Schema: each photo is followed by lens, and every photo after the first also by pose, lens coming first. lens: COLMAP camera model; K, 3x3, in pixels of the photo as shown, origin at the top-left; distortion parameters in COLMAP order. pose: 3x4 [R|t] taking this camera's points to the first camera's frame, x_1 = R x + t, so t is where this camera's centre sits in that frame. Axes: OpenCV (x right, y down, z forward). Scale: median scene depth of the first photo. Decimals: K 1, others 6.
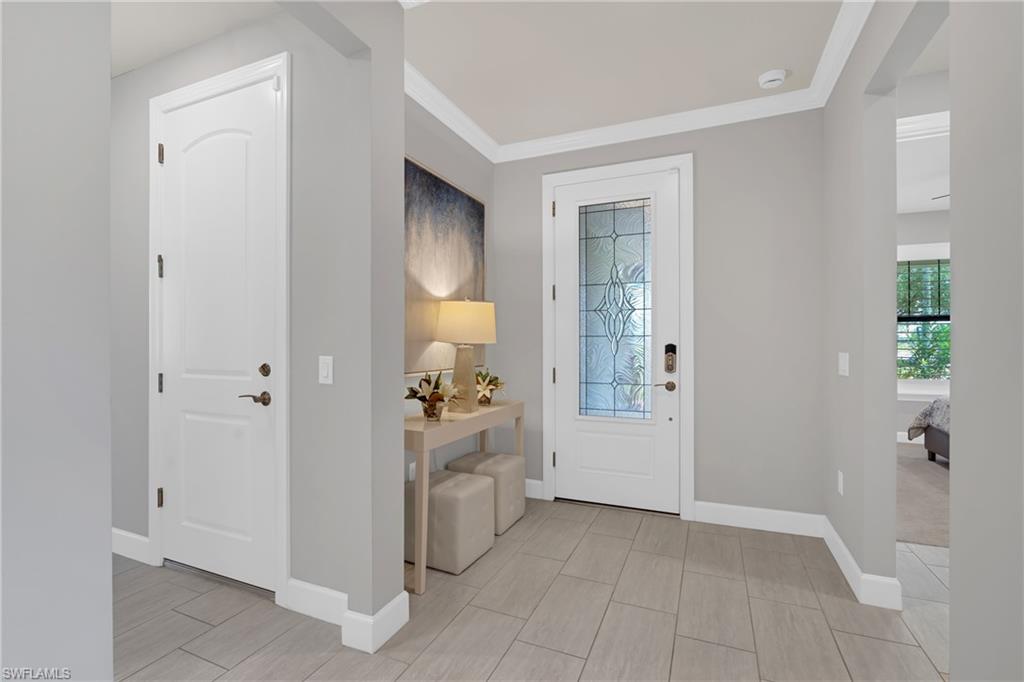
lens RADIAL K [[463.6, 0, 511.4], [0, 463.6, 345.9], [0, 0, 1]] dist [-0.010326, 0.003004]
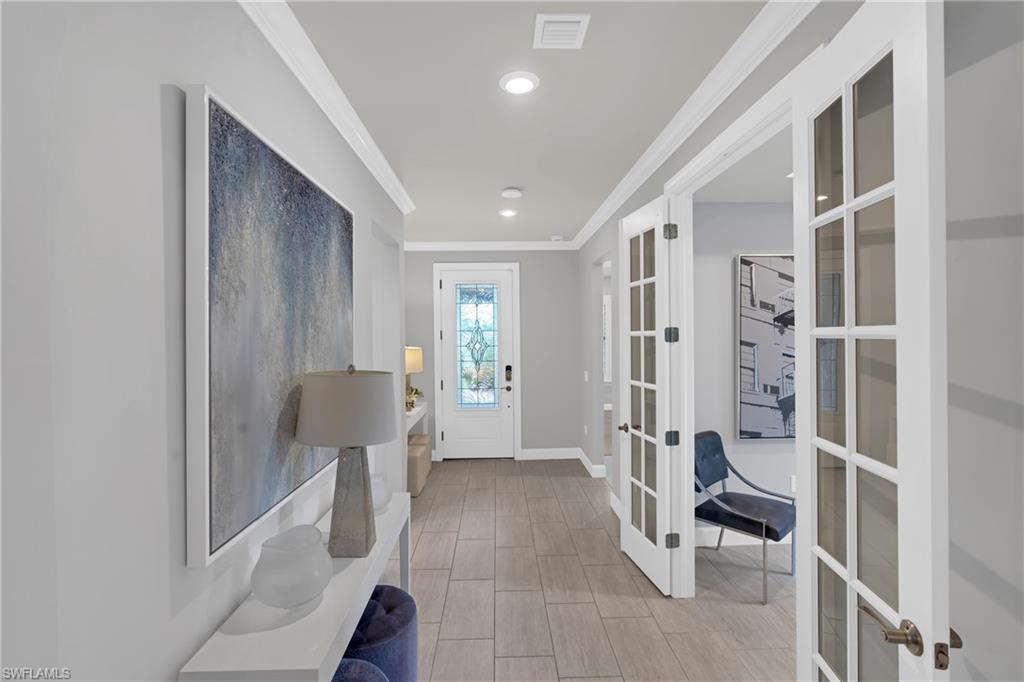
lens RADIAL K [[421.2, 0, 522.5], [0, 421.2, 343.8], [0, 0, 1]] dist [-0.002590, -0.000042]
pose [[0.898252, -0.008905, 0.439391, -0.342718], [0.007913, 0.999960, 0.004088, -0.098040], [-0.439410, -0.000195, 0.898286, -0.527522]]
